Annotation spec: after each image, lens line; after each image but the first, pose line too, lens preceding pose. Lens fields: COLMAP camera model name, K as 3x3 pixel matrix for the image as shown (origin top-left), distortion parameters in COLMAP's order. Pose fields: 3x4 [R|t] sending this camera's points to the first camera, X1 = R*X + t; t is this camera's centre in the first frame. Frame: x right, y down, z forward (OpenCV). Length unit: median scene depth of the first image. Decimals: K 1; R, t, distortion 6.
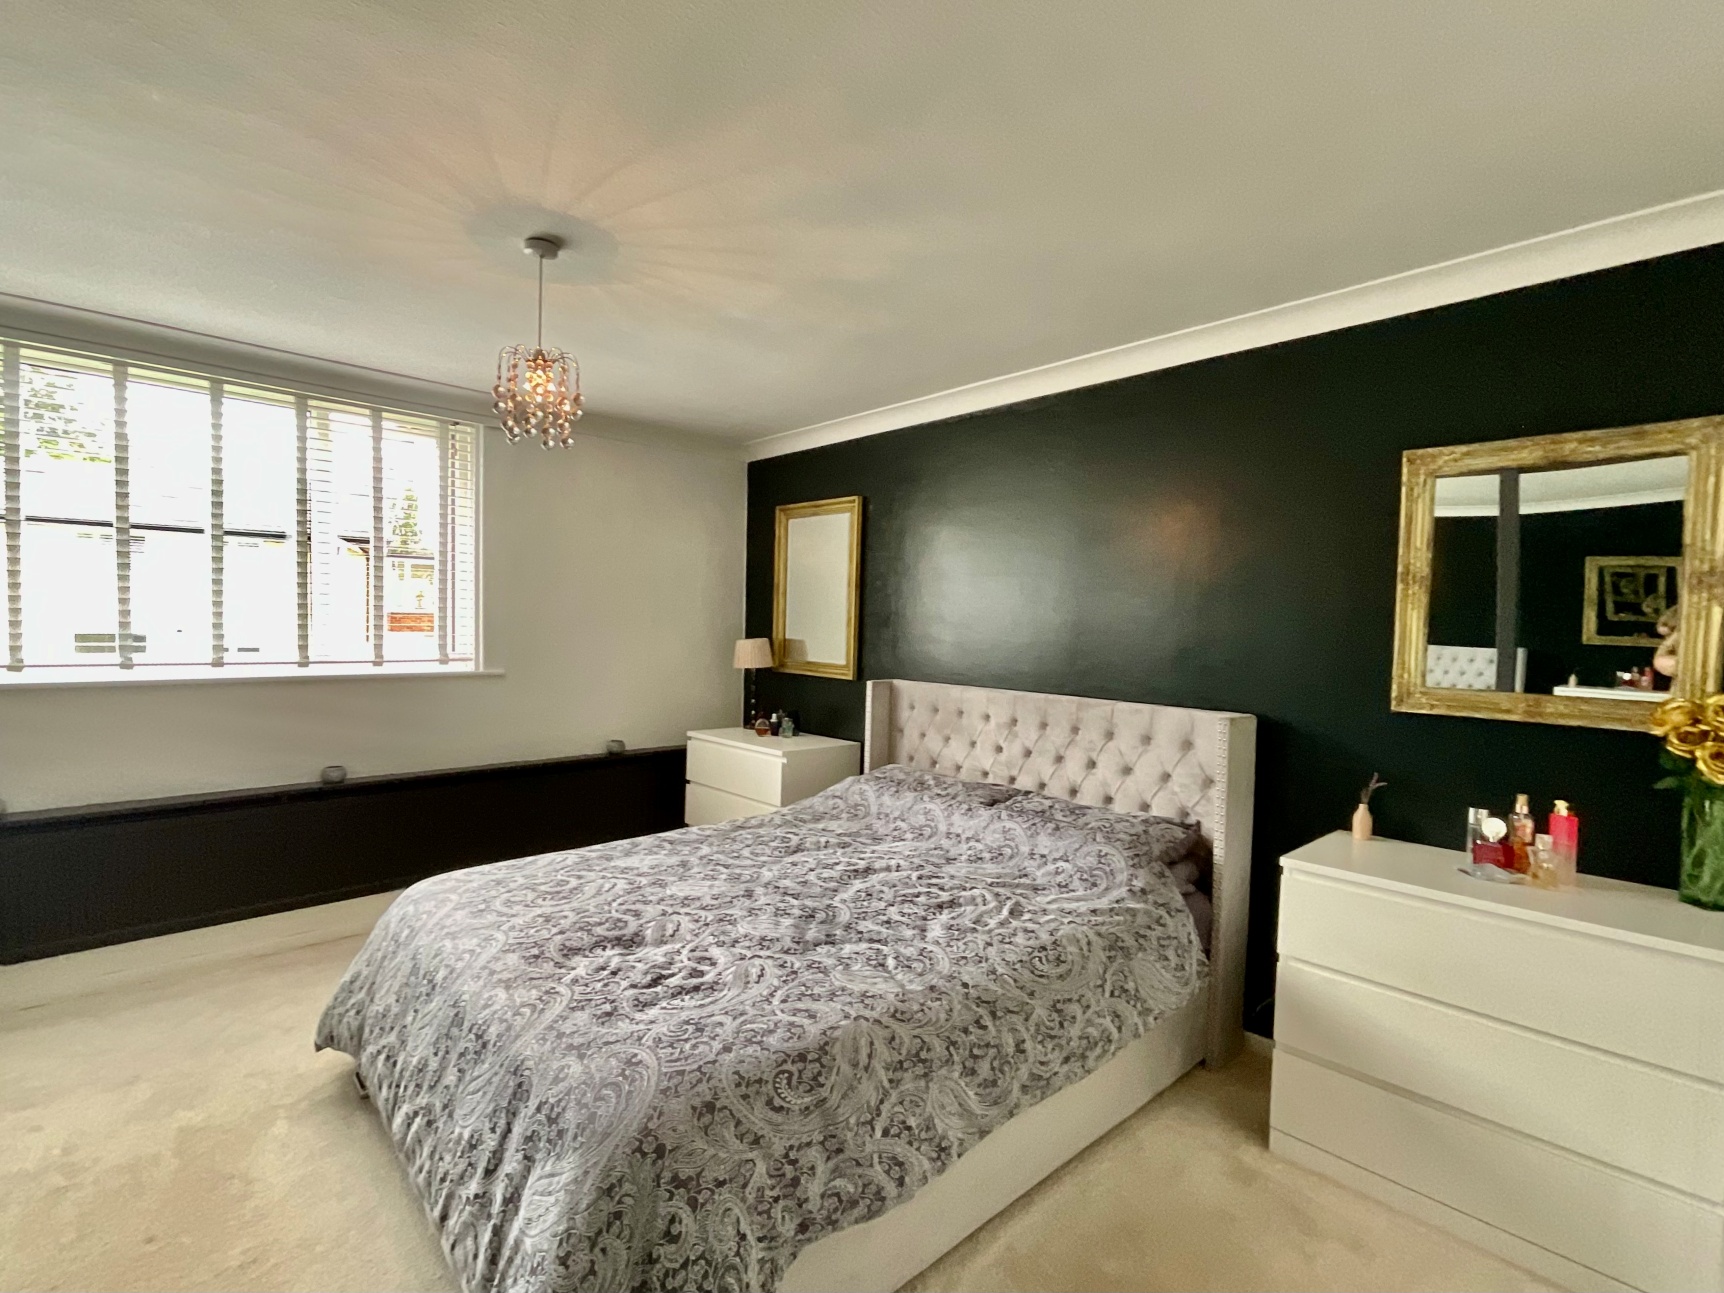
lens RADIAL K [[791.3, 0, 849.4], [0, 791.3, 638.4], [0, 0, 1]] dist [-0.003839, -0.000126]
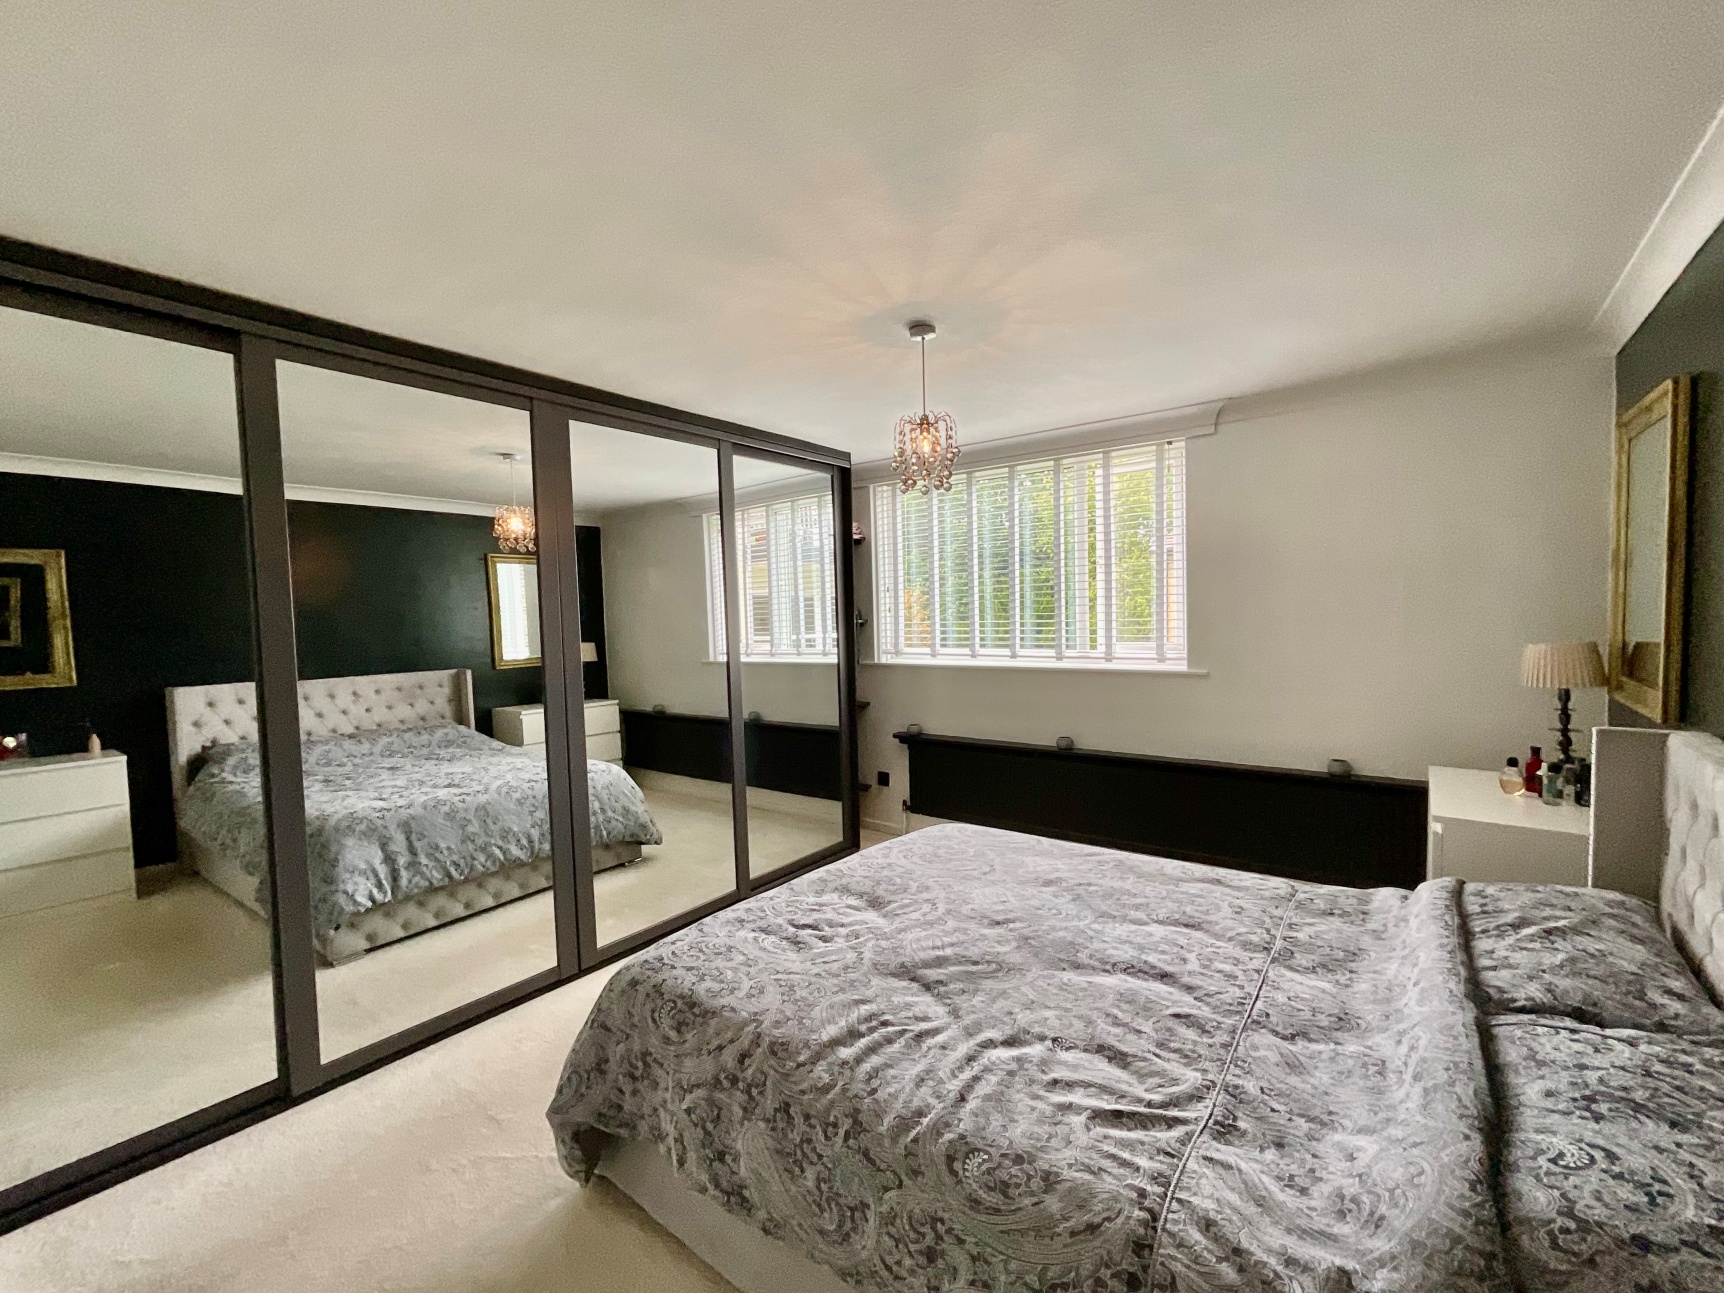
lens RADIAL K [[707.0, 0, 859.2], [0, 707.0, 651.3], [0, 0, 1]] dist [-0.003859, 0.000585]
pose [[0.187983, 0.028735, -0.981752, 0.698222], [0.009725, 0.999468, 0.031115, -0.033612], [0.982124, -0.015396, 0.187604, 0.704347]]
